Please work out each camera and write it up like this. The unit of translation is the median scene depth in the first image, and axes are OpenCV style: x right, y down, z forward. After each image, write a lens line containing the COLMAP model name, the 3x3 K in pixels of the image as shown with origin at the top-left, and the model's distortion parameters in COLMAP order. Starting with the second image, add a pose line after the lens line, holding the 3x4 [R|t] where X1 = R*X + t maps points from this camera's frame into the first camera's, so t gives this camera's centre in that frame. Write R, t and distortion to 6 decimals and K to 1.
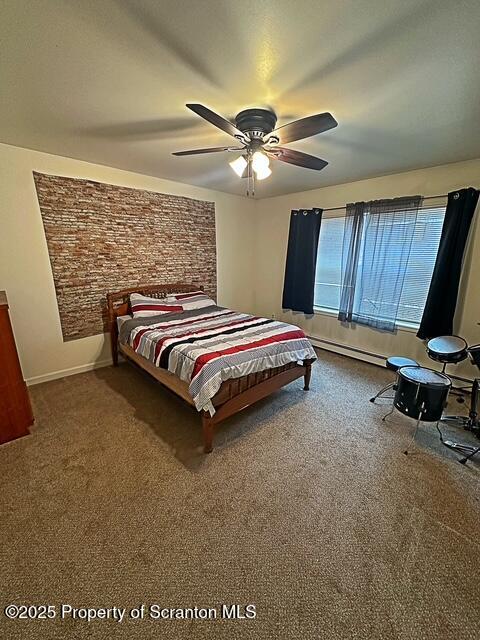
lens RADIAL K [[255.2, 0, 241.3], [0, 255.2, 321.5], [0, 0, 1]] dist [0.000721, -0.000240]
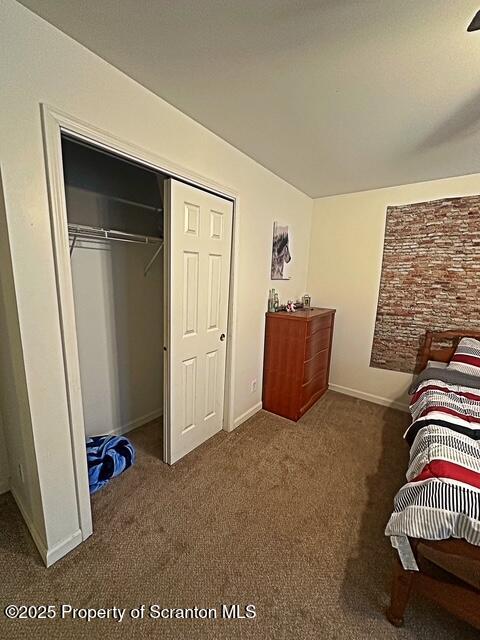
lens RADIAL K [[255.2, 0, 241.2], [0, 255.2, 319.9], [0, 0, 1]] dist [0.000721, -0.000240]
pose [[0.164561, 0.162504, -0.972889, 0.184656], [-0.278831, 0.953770, 0.112147, -0.069765], [0.946136, 0.252816, 0.202265, 0.277965]]
